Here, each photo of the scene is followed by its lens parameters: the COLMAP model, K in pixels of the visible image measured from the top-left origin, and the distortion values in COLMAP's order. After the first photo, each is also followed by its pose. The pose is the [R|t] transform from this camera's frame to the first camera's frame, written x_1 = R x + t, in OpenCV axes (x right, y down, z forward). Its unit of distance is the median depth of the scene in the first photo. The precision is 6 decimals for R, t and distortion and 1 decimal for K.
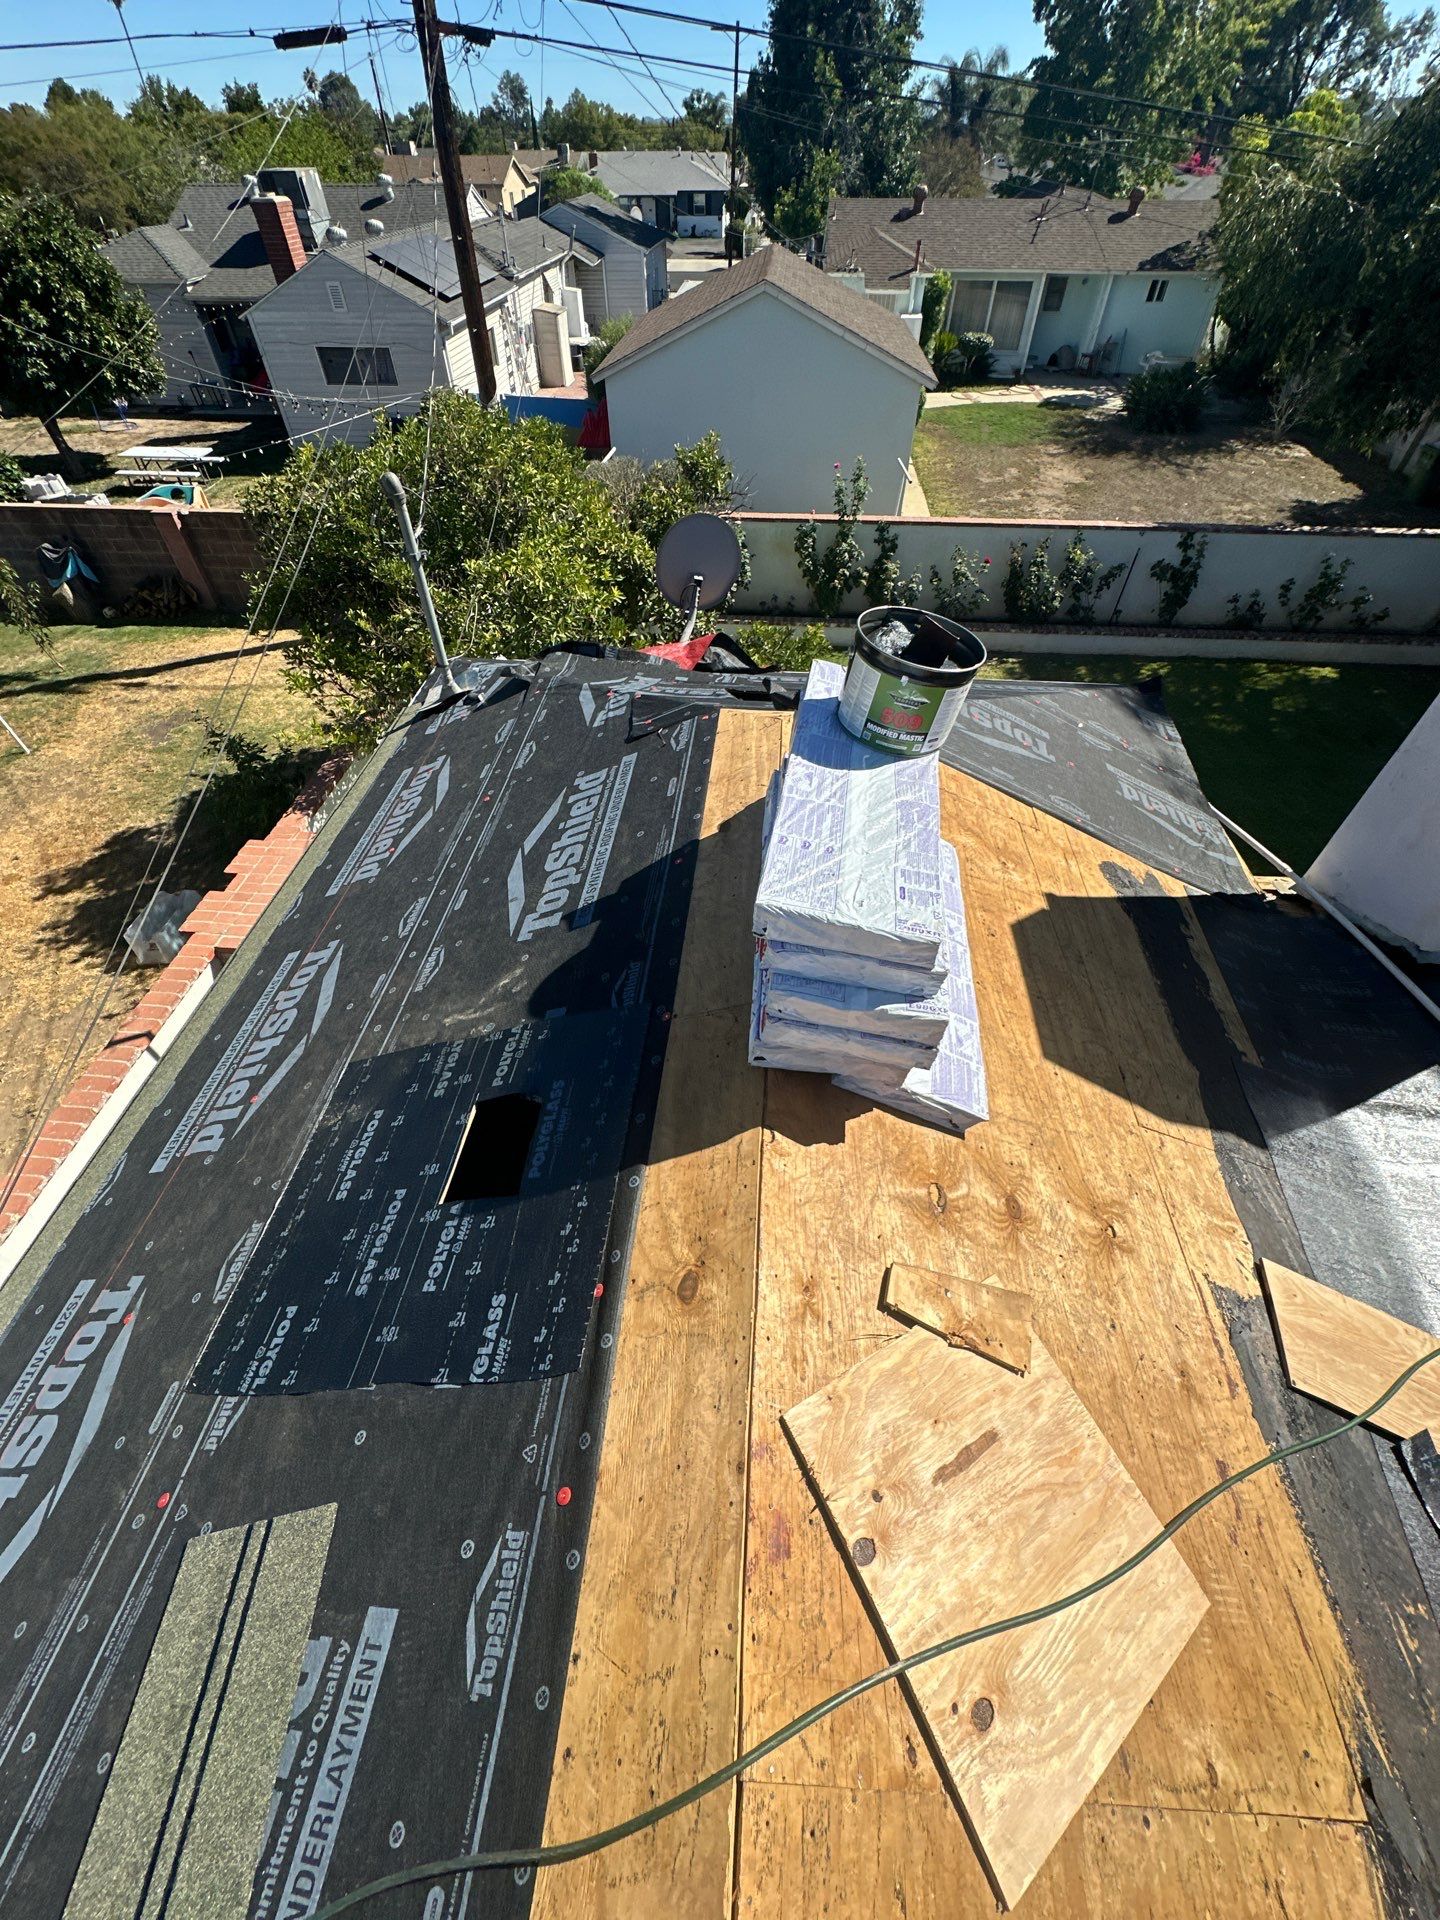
lens RADIAL K [[767.5, 0, 718.0], [0, 767.5, 961.4], [0, 0, 1]] dist [-0.005014, 0.000986]
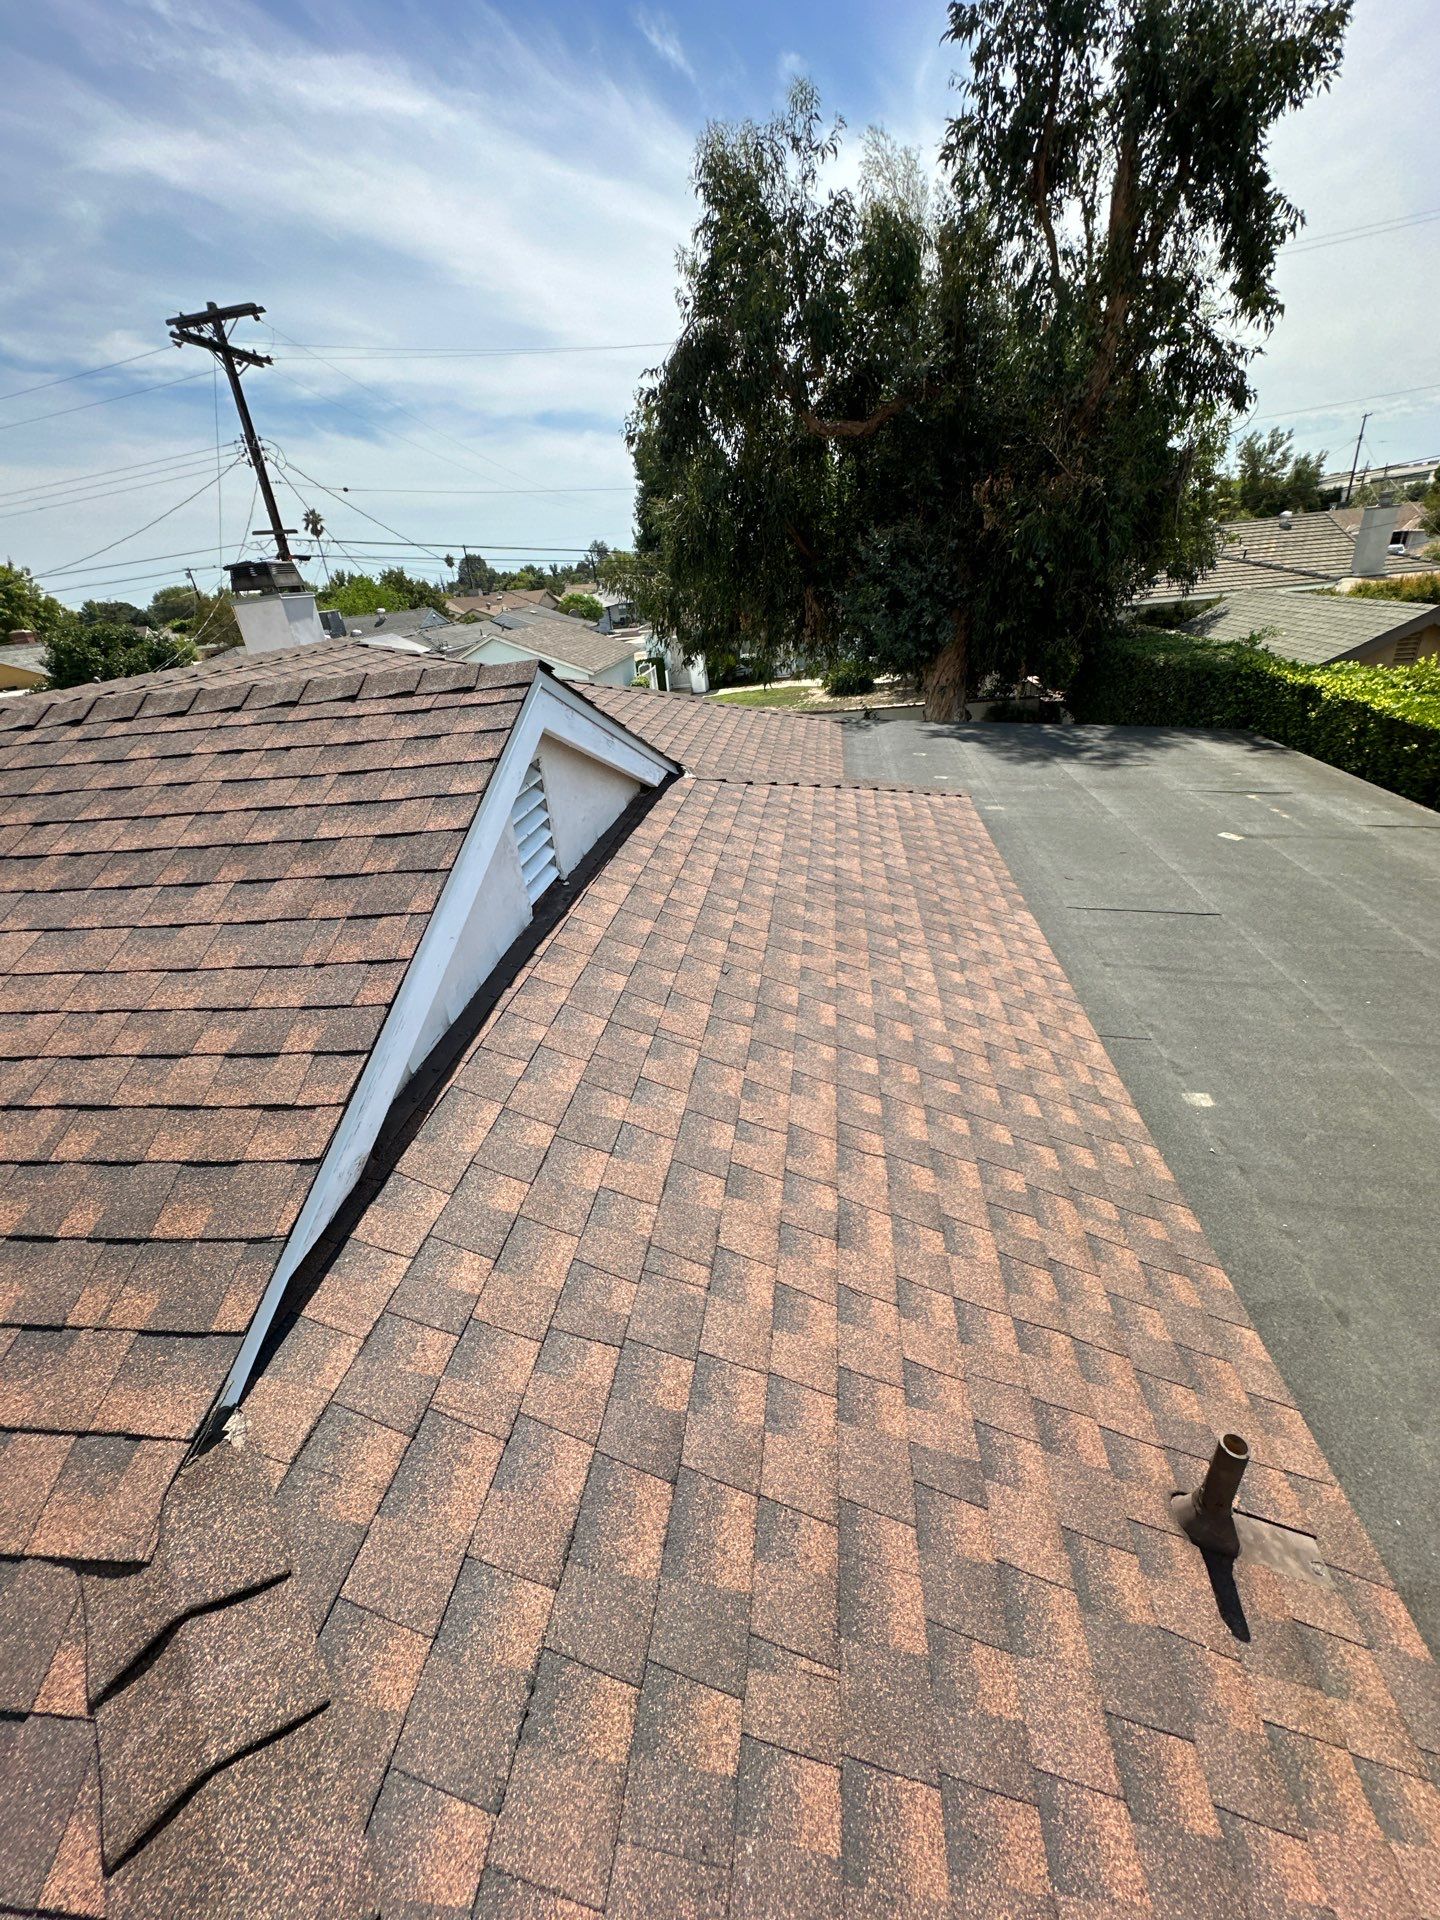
lens RADIAL K [[767.5, 0, 723.1], [0, 767.5, 962.1], [0, 0, 1]] dist [-0.005014, 0.000986]
pose [[0.994844, -0.057223, -0.083733, 0.312403], [0.025641, 0.940711, -0.338238, 0.219215], [0.098124, 0.334347, 0.937328, -0.185583]]
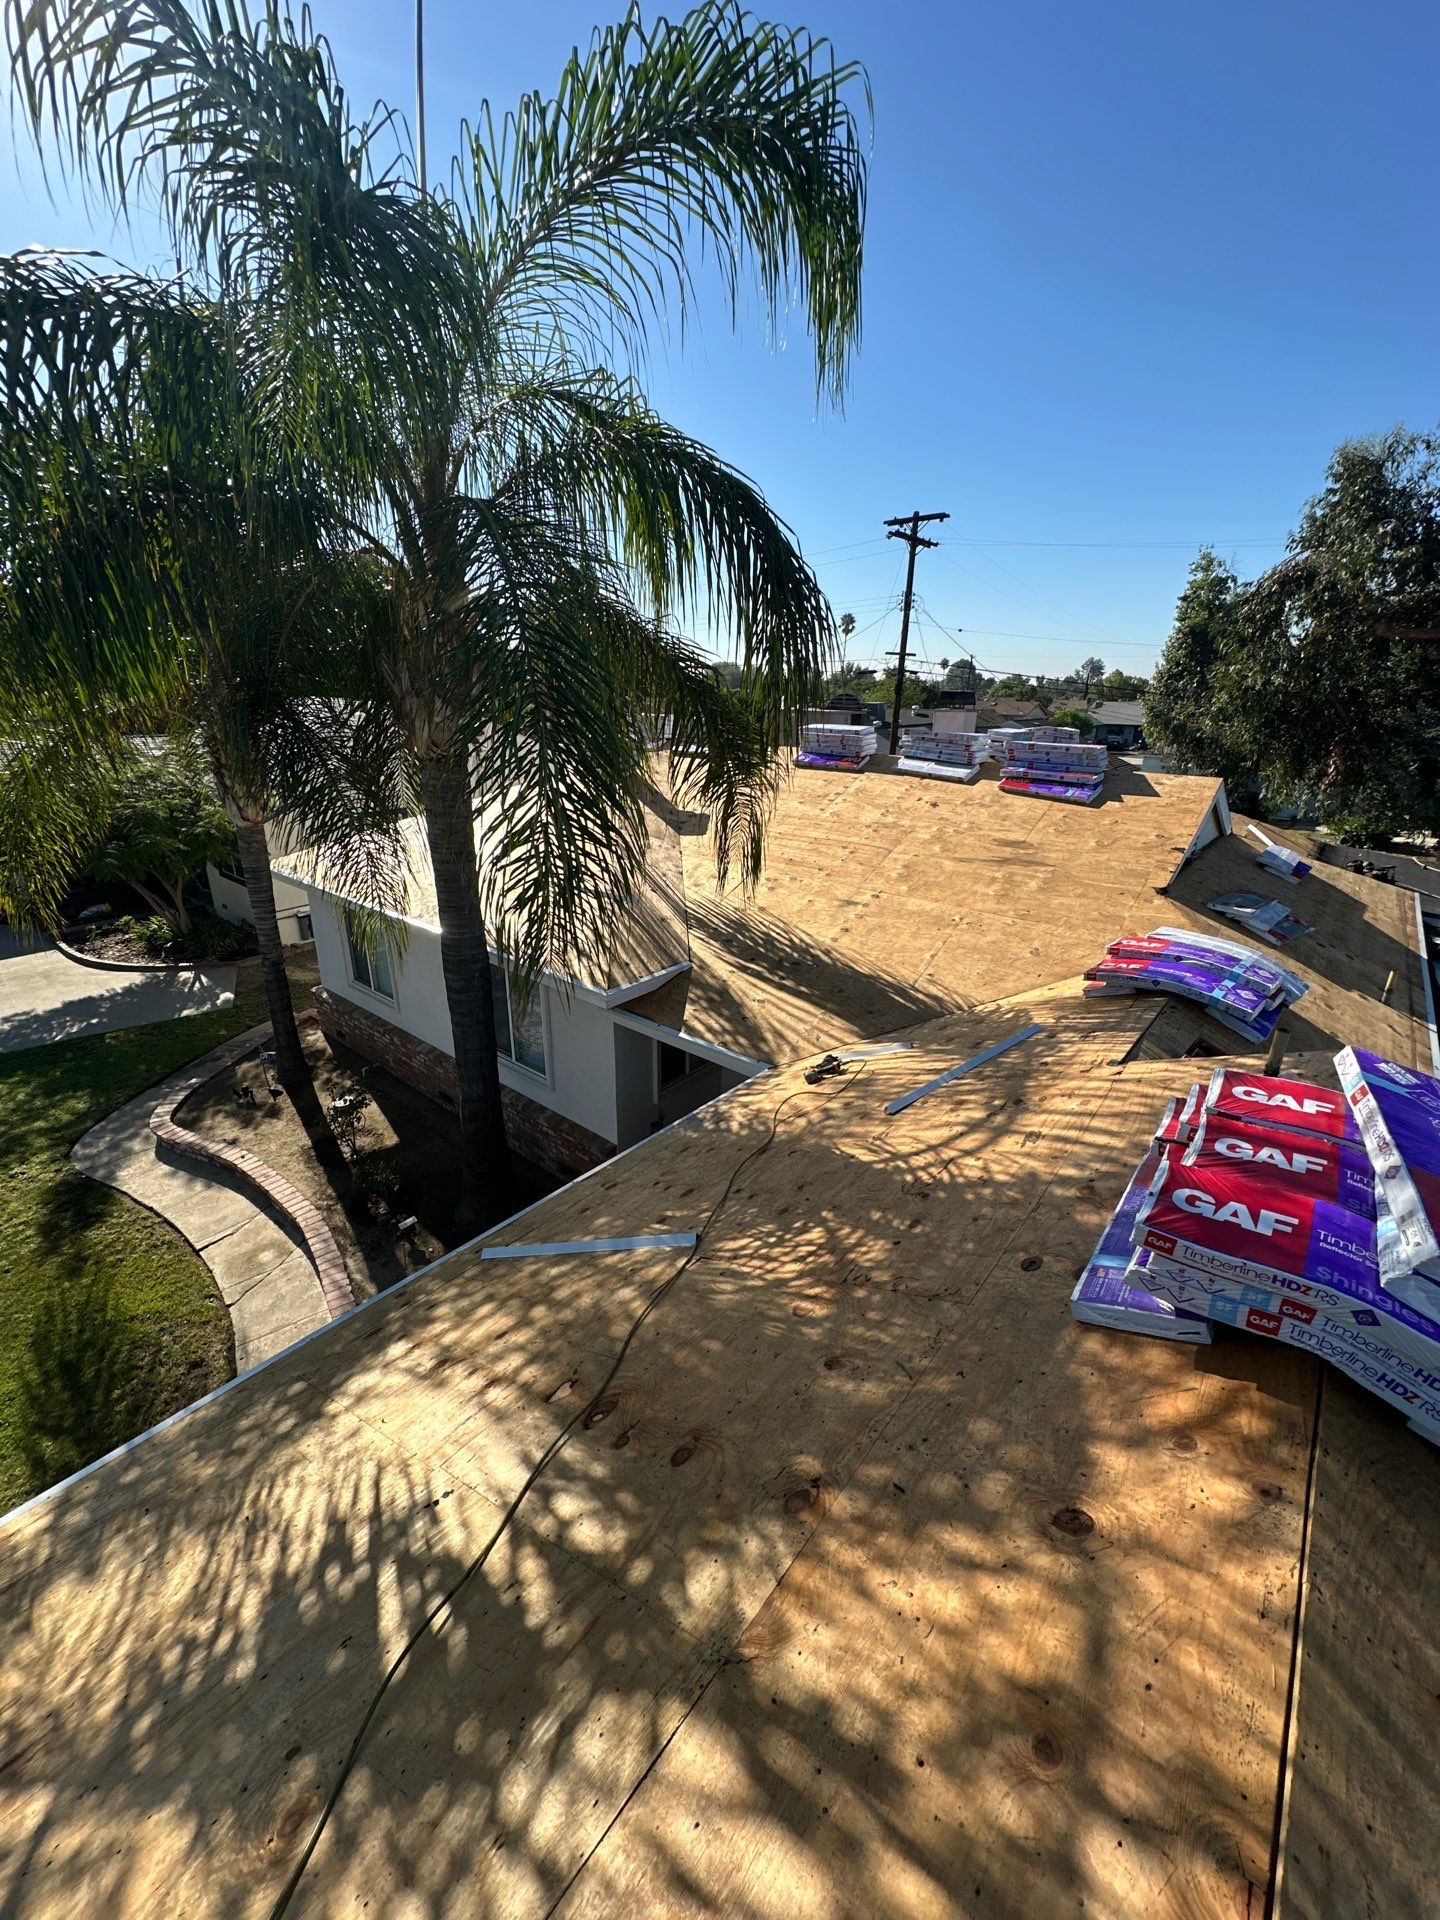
lens RADIAL K [[767.5, 0, 717.0], [0, 767.5, 959.0], [0, 0, 1]] dist [-0.005014, 0.000986]
pose [[0.816474, 0.204261, -0.540045, 0.299975], [-0.433253, 0.835009, -0.339194, 0.378591], [0.381658, 0.510919, 0.770259, -0.358692]]
